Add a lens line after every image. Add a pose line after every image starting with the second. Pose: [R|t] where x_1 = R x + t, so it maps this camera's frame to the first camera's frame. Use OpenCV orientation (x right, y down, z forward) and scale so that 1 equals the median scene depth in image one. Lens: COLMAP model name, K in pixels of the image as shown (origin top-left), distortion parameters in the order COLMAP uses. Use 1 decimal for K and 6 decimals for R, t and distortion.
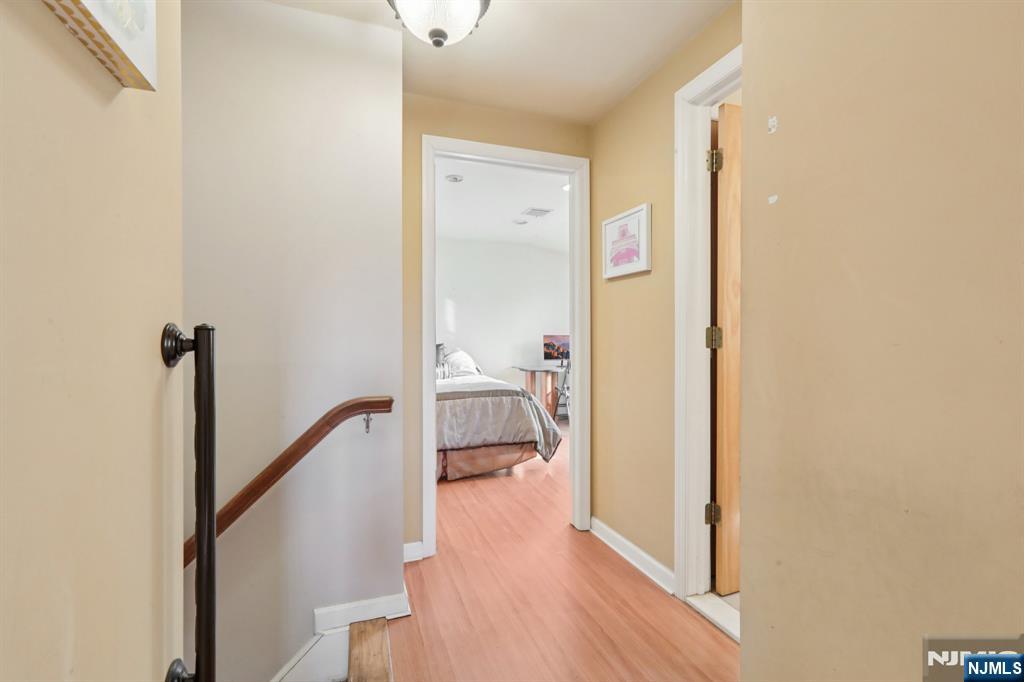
lens RADIAL K [[470.3, 0, 511.7], [0, 470.3, 339.9], [0, 0, 1]] dist [0.003333, 0.001112]
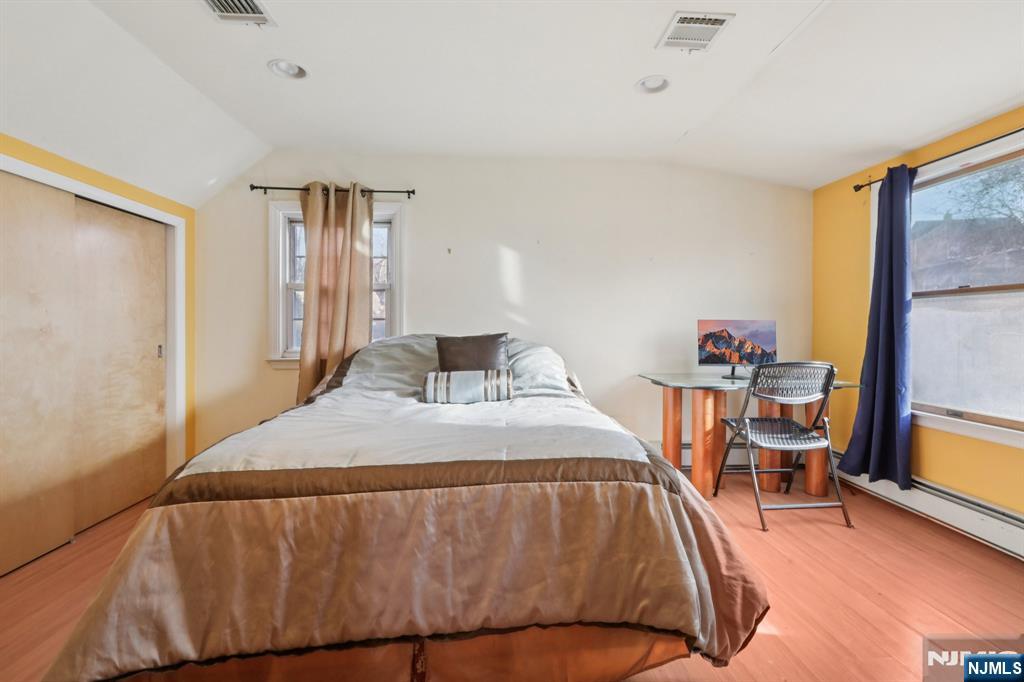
lens RADIAL K [[470.3, 0, 515.9], [0, 470.3, 342.8], [0, 0, 1]] dist [0.003333, 0.001112]
pose [[0.962498, 0.007411, -0.271188, 0.020418], [-0.001587, 0.999763, 0.021691, 0.008541], [0.271285, -0.020448, 0.962282, 0.643618]]
